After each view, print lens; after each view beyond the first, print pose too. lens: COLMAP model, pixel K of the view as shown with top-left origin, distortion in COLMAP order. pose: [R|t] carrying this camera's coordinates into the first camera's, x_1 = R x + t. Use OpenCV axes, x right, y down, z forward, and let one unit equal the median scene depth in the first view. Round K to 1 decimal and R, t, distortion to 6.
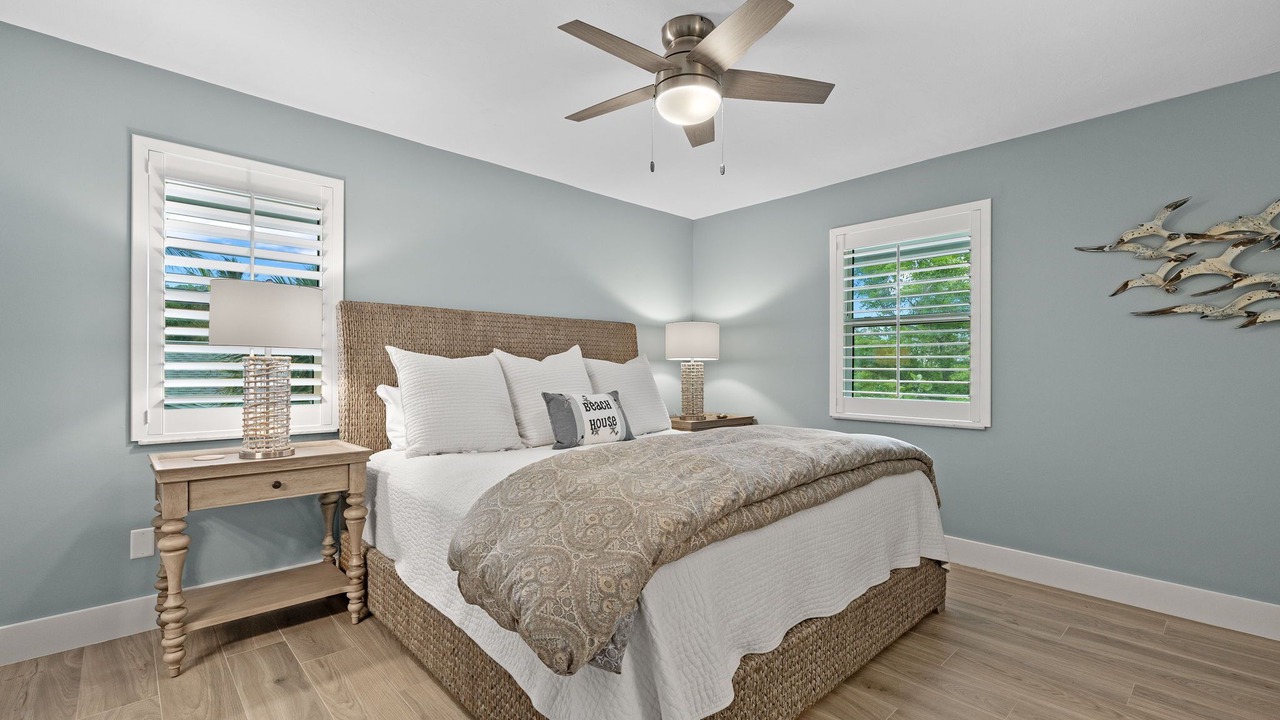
lens RADIAL K [[561.6, 0, 645.8], [0, 561.6, 365.6], [0, 0, 1]] dist [-0.000547, 0.000022]
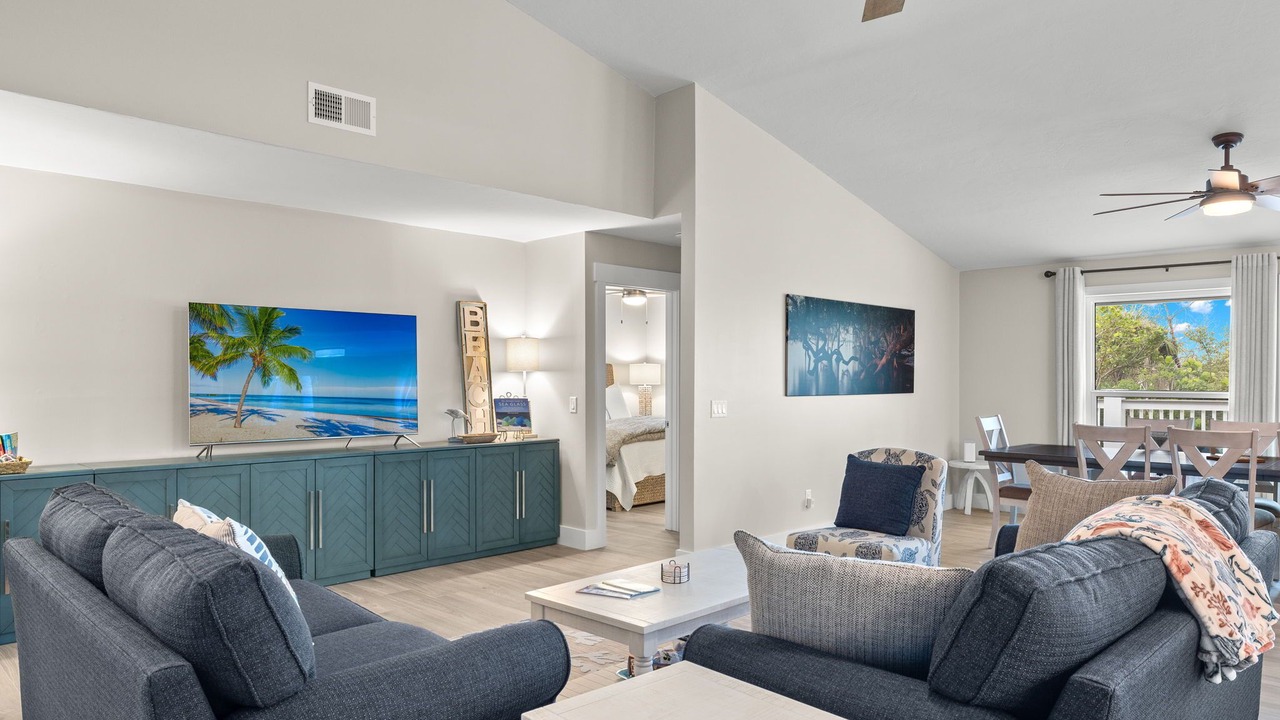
lens RADIAL K [[901.6, 0, 640.0], [0, 901.6, 360.0], [0, 0, 1]] dist [0.002865, 0.001684]
pose [[0.999435, -0.003946, 0.033372, -0.027763], [0.004146, 0.999974, -0.005910, -0.076351], [-0.033348, 0.006045, 0.999426, -1.998087]]
